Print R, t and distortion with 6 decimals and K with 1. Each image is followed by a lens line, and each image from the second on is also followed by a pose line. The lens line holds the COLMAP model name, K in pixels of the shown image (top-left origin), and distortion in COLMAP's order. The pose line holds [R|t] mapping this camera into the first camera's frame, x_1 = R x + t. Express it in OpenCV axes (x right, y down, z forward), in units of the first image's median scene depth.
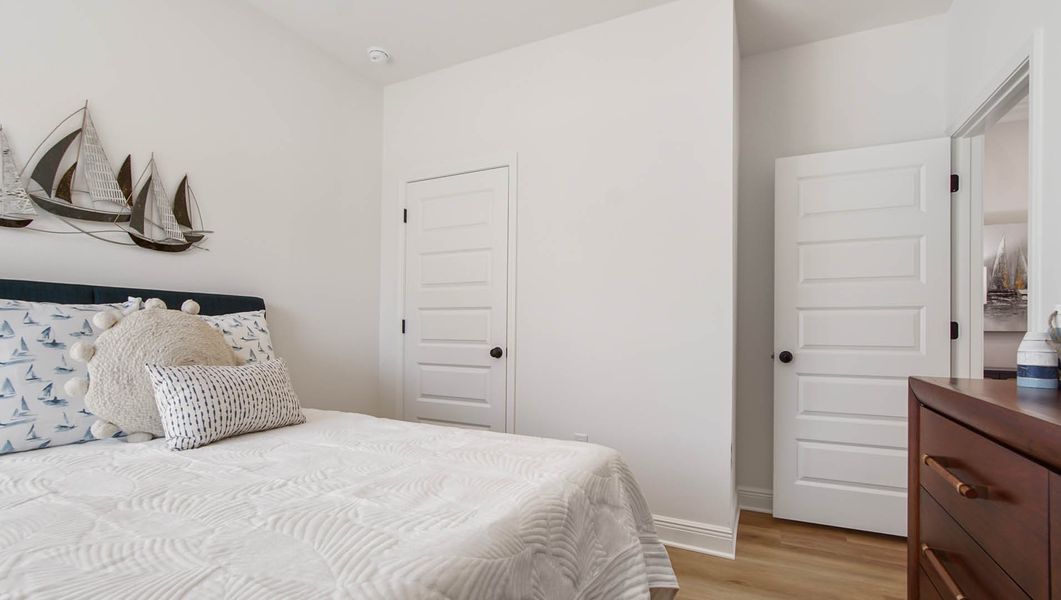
lens RADIAL K [[480.7, 0, 542.7], [0, 480.7, 320.9], [0, 0, 1]] dist [0.000481, 0.000368]
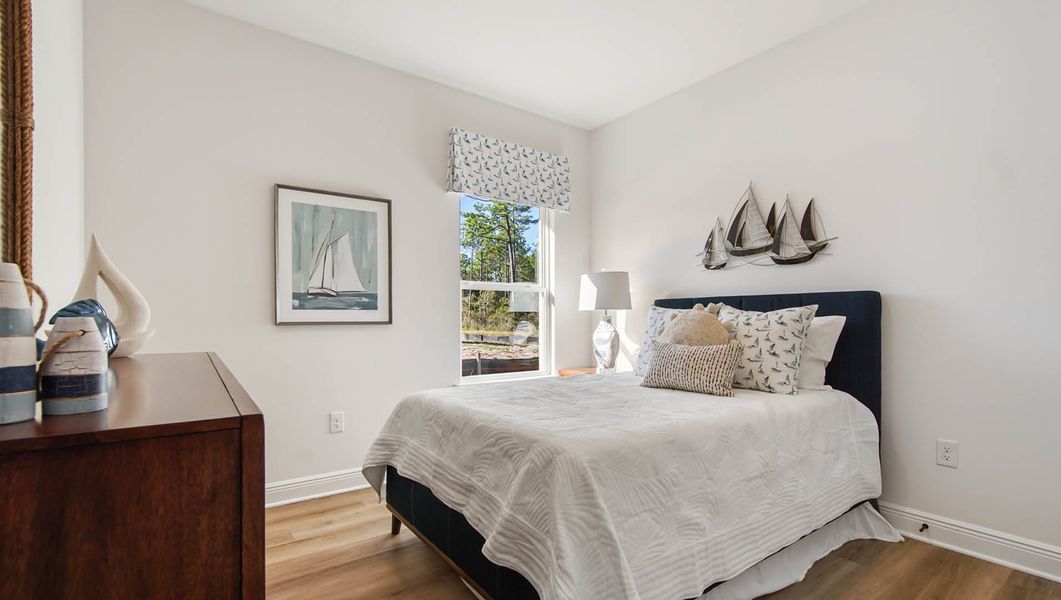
lens RADIAL K [[480.7, 0, 542.7], [0, 480.7, 320.9], [0, 0, 1]] dist [0.000481, 0.000368]
pose [[-0.461729, -0.010800, -0.886955, 0.751969], [0.009285, 0.999812, -0.017008, 0.029728], [0.886972, -0.016088, -0.461542, 1.050718]]
